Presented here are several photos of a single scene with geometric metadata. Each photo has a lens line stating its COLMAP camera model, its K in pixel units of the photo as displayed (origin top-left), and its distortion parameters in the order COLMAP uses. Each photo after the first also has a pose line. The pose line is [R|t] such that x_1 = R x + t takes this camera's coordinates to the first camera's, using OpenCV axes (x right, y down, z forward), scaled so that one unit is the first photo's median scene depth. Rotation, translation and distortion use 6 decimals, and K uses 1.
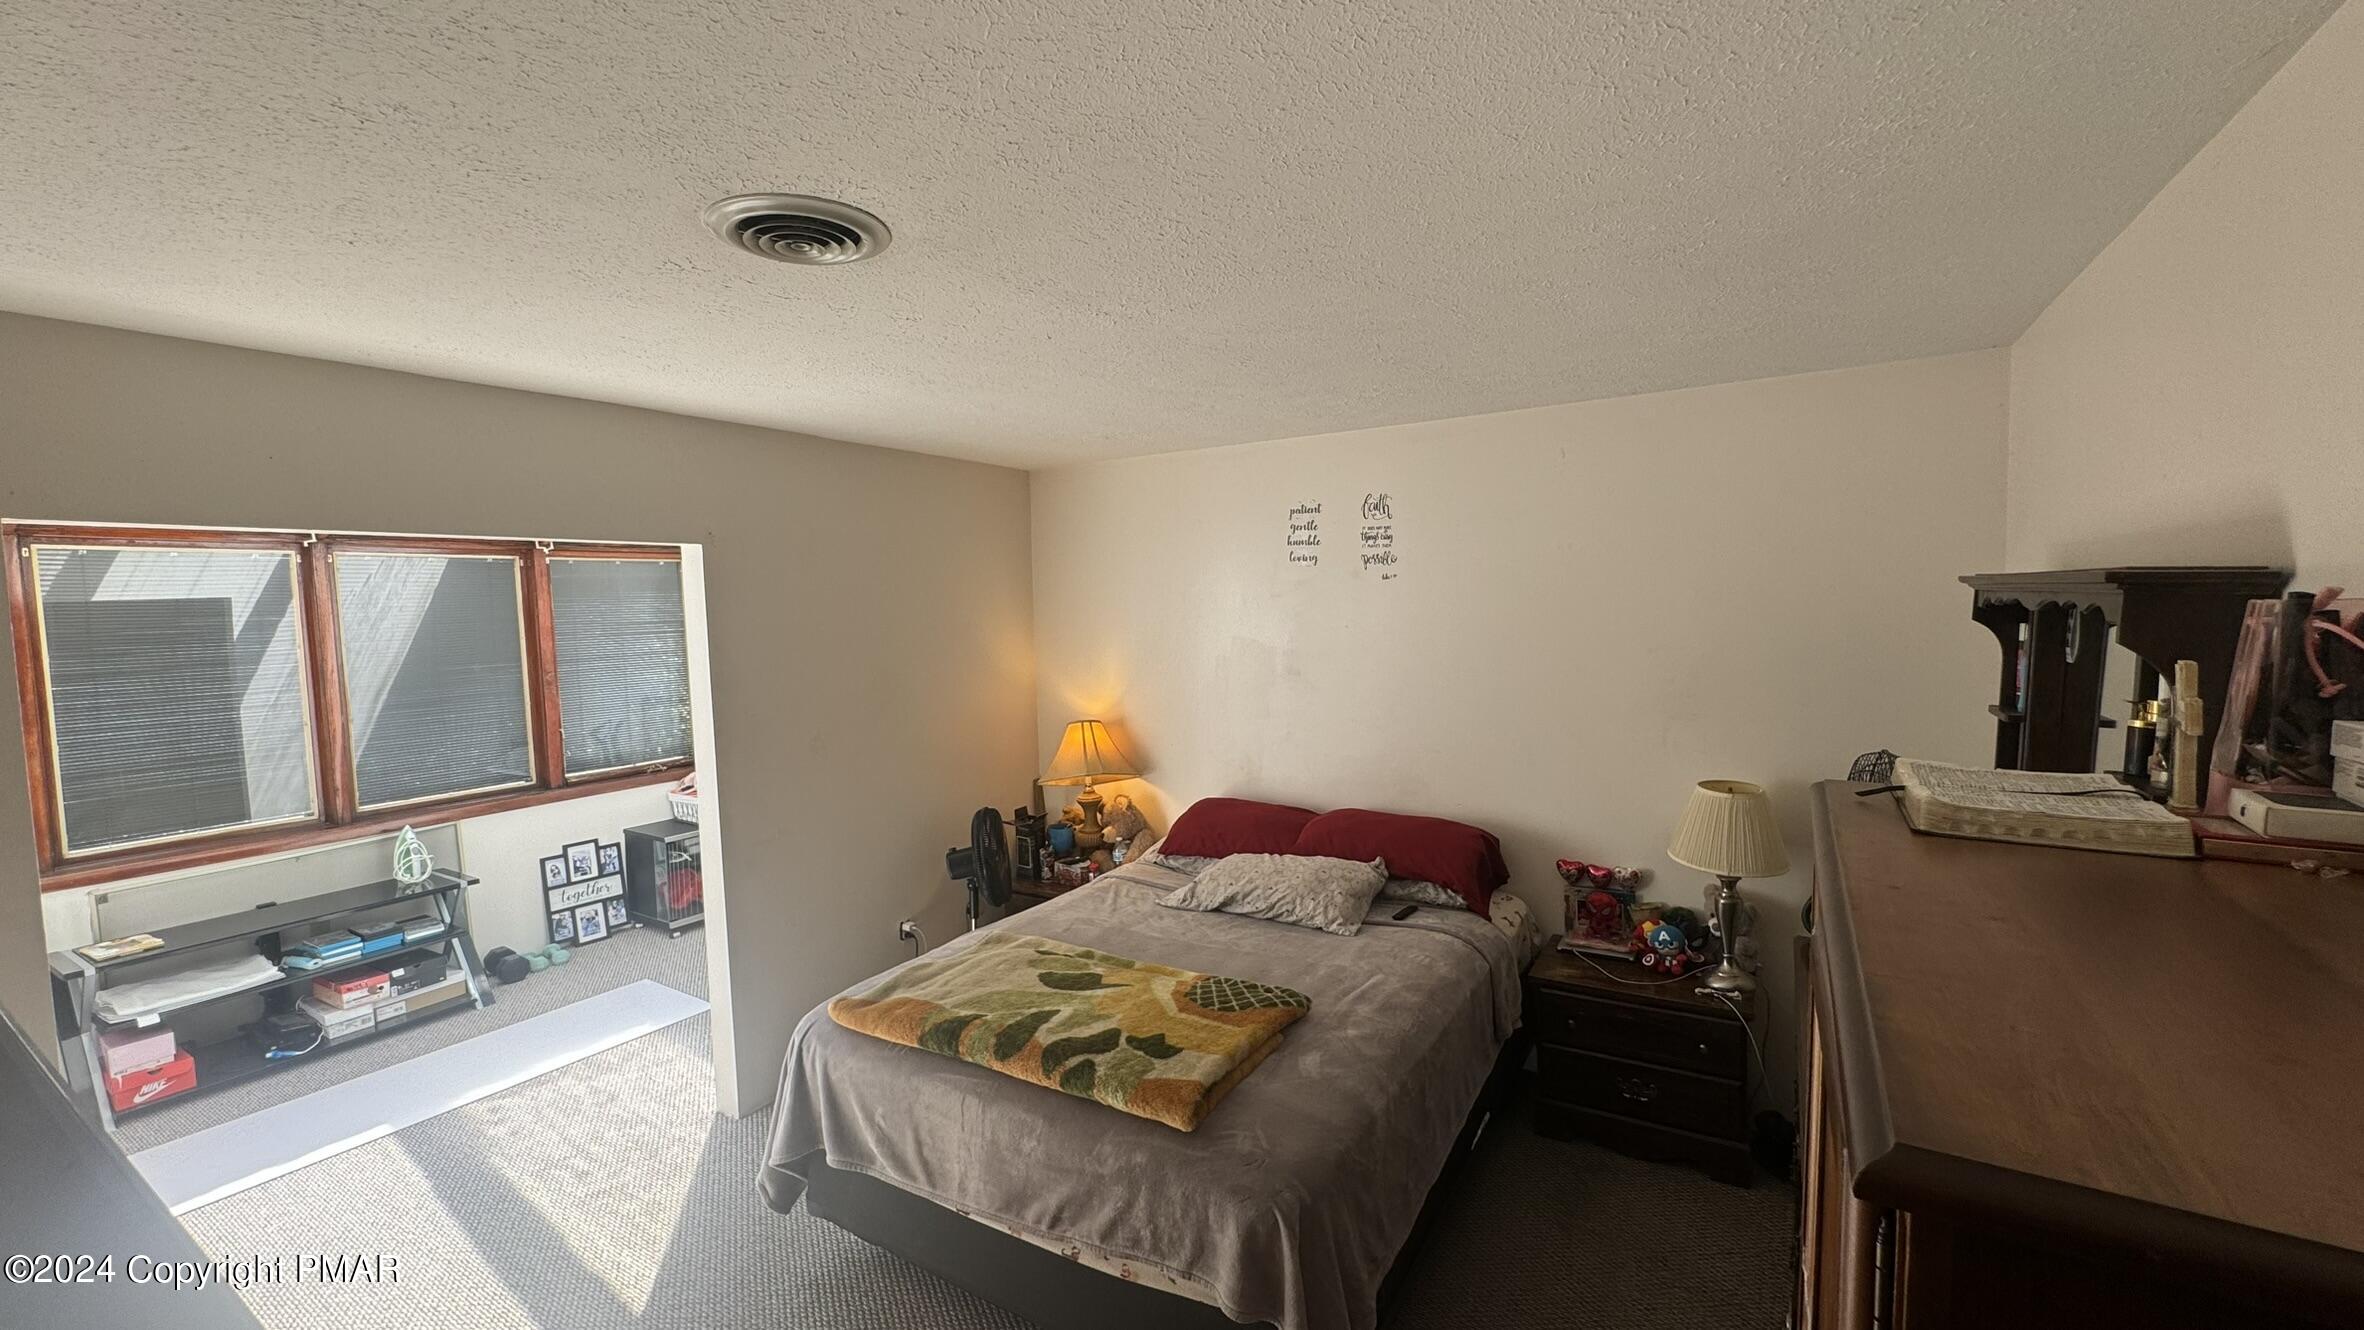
lens RADIAL K [[944.0, 0, 1179.3], [0, 944.0, 666.4], [0, 0, 1]] dist [-0.002037, 0.000291]
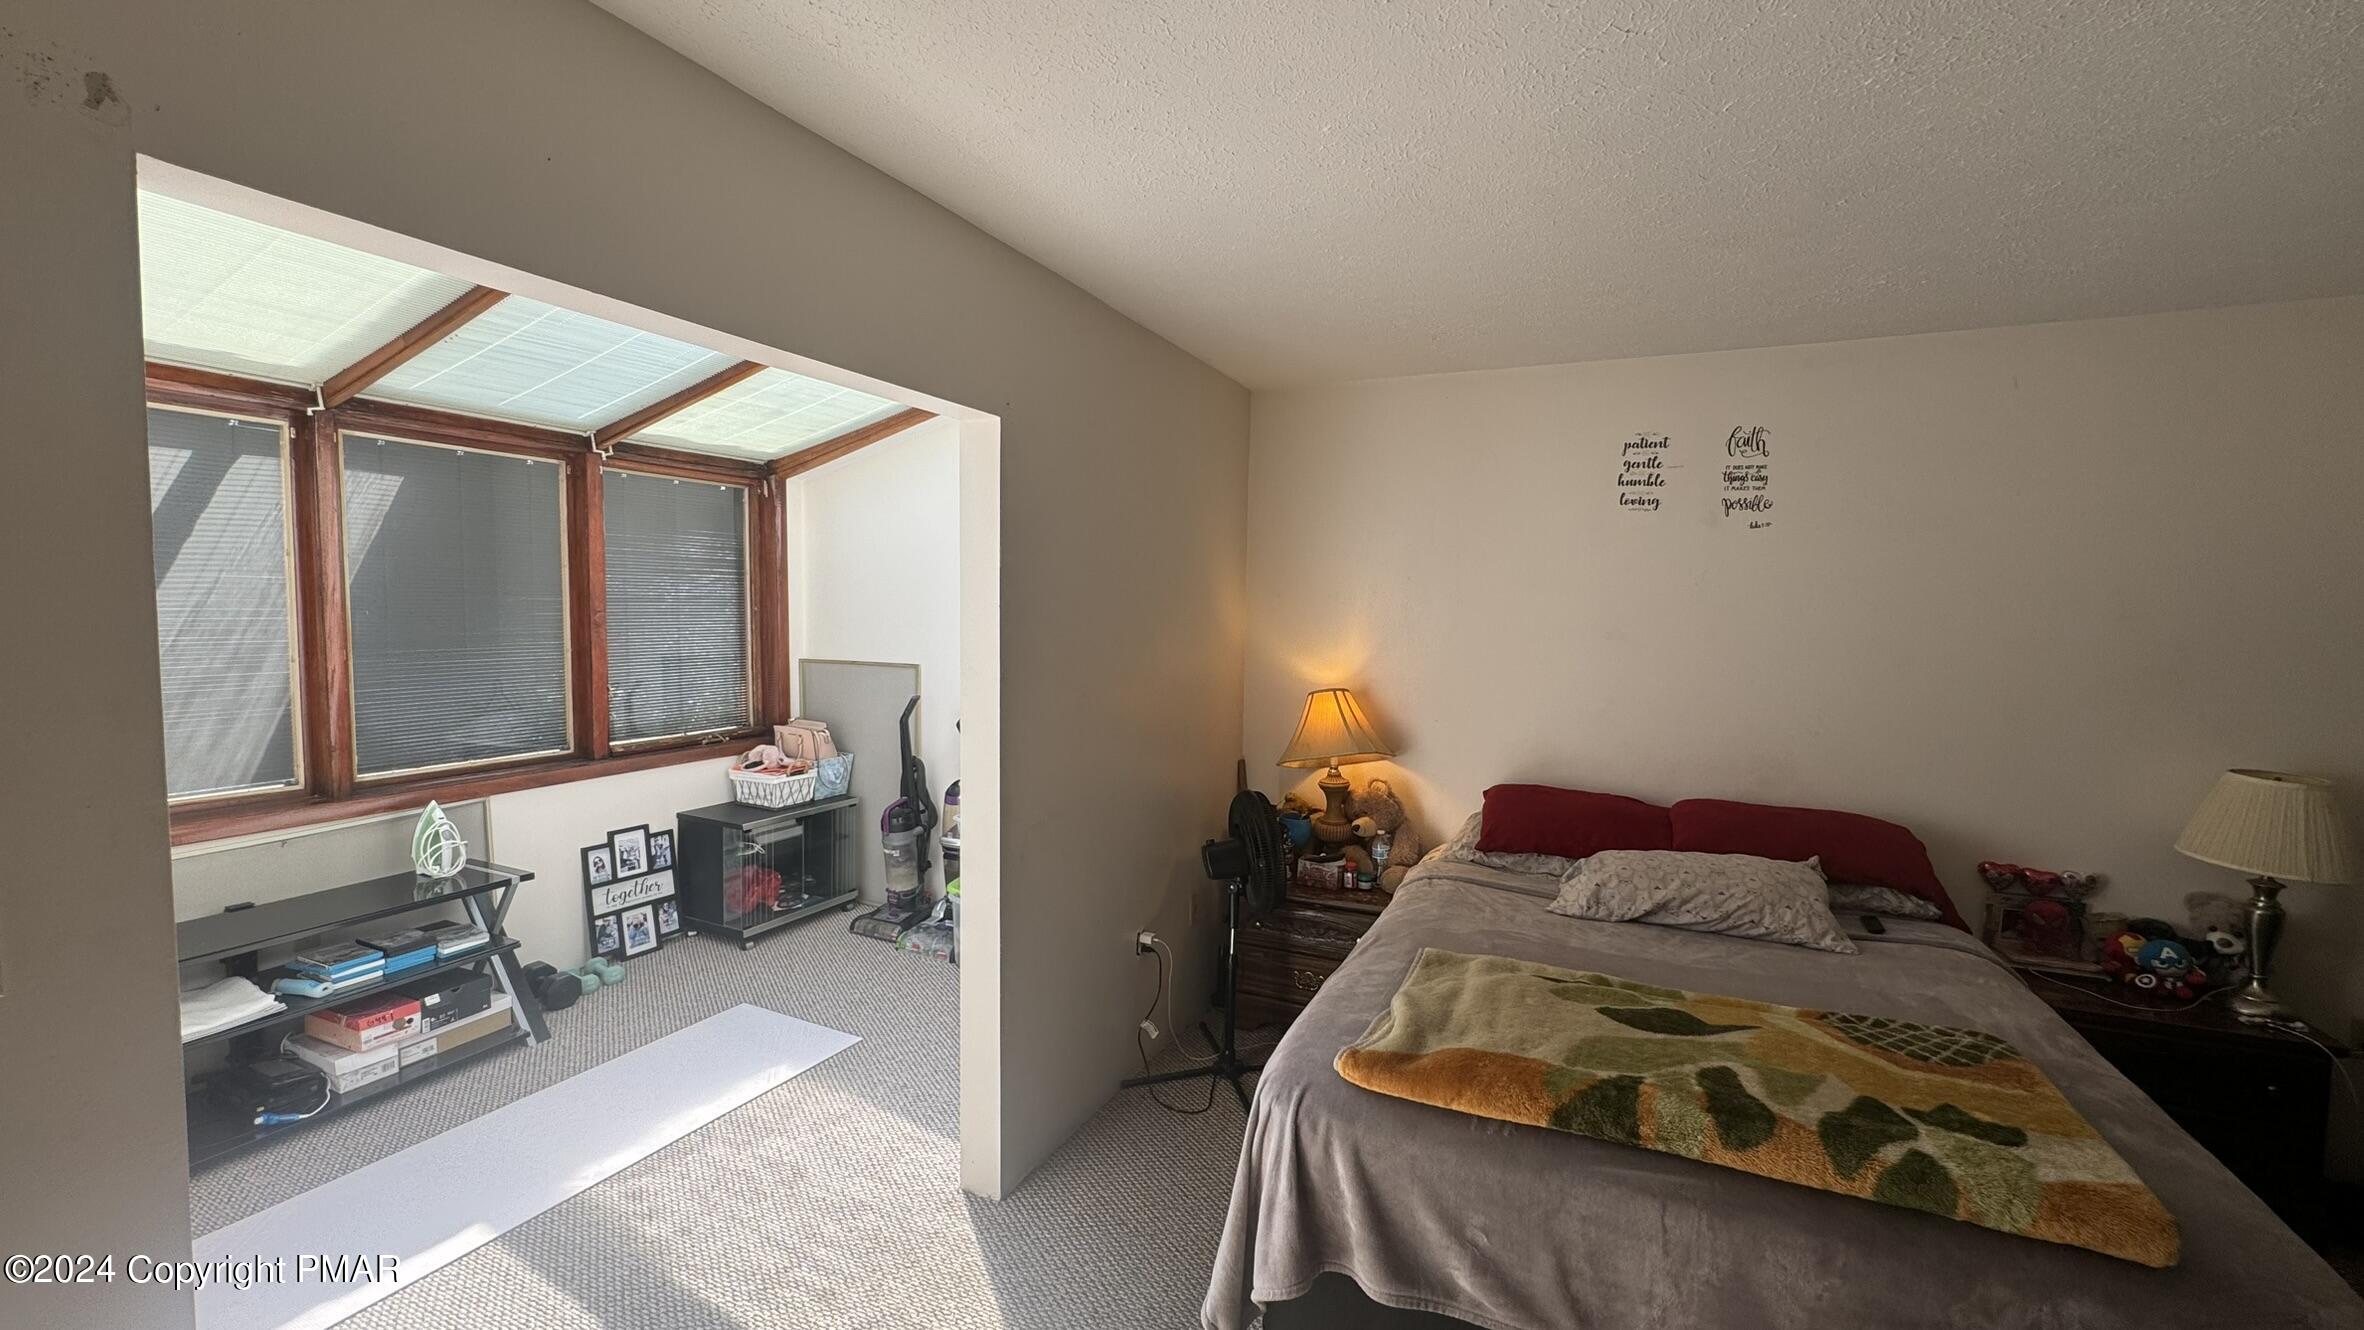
lens RADIAL K [[944.0, 0, 1182.5], [0, 944.0, 667.0], [0, 0, 1]] dist [-0.002037, 0.000291]
pose [[0.991992, 0.036120, 0.121029, -0.386883], [-0.035797, 0.999347, -0.004843, 0.054235], [-0.121125, 0.000472, 0.992637, 0.223097]]
